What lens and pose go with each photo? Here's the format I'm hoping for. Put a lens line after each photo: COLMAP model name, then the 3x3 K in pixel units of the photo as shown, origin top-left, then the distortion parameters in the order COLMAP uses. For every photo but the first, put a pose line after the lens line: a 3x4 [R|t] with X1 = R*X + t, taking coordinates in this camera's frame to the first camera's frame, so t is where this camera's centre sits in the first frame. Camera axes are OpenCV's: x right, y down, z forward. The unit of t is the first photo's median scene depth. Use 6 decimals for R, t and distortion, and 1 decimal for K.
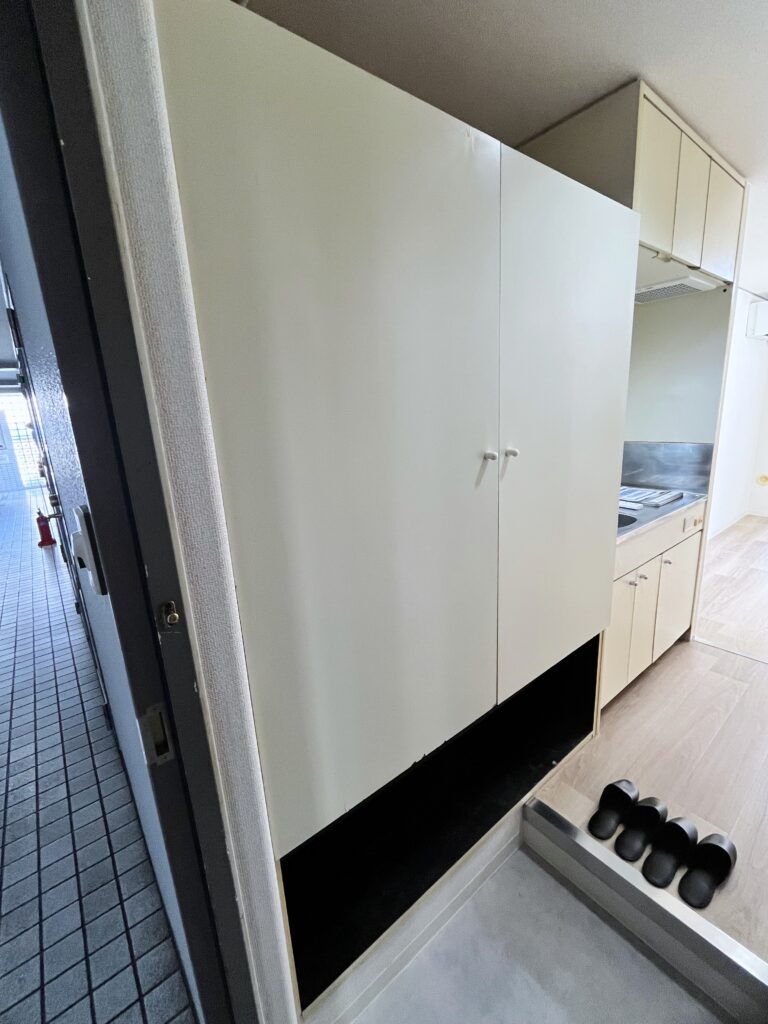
lens RADIAL K [[434.2, 0, 387.9], [0, 434.2, 513.5], [0, 0, 1]] dist [-0.002113, -0.000142]
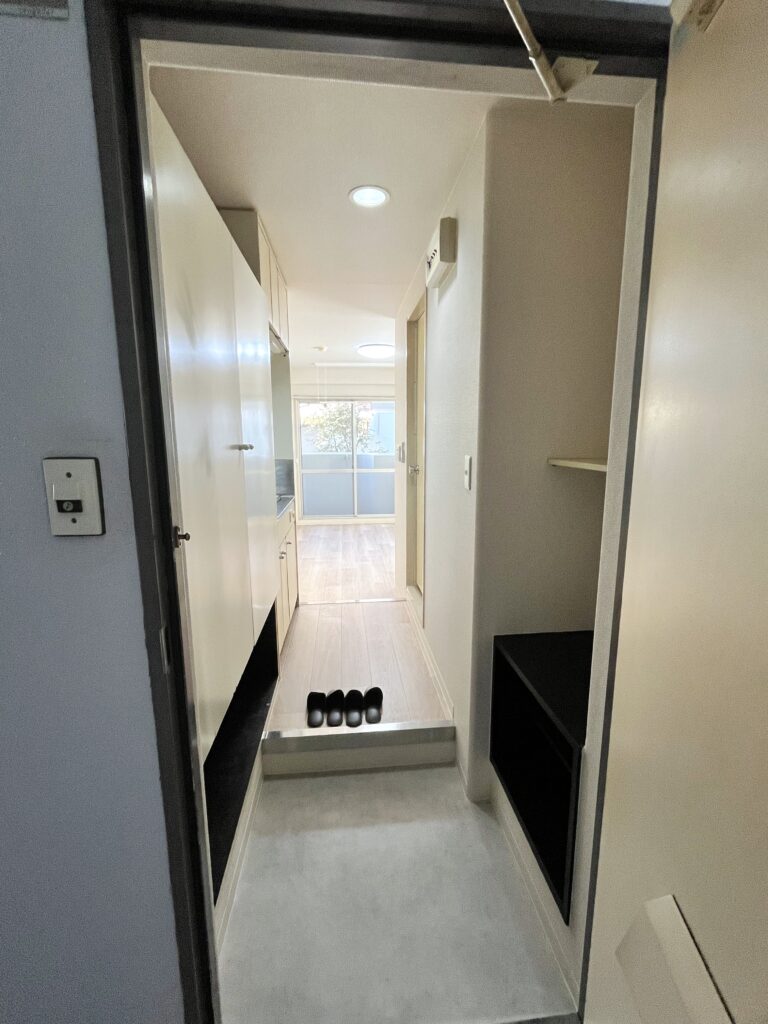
lens RADIAL K [[461.6, 0, 386.2], [0, 461.6, 513.4], [0, 0, 1]] dist [-0.000926, -0.000087]
pose [[0.555537, -0.093075, 0.826266, -0.566040], [0.175677, 0.984421, -0.007226, 0.127307], [-0.812722, 0.149170, 0.563233, -0.120121]]
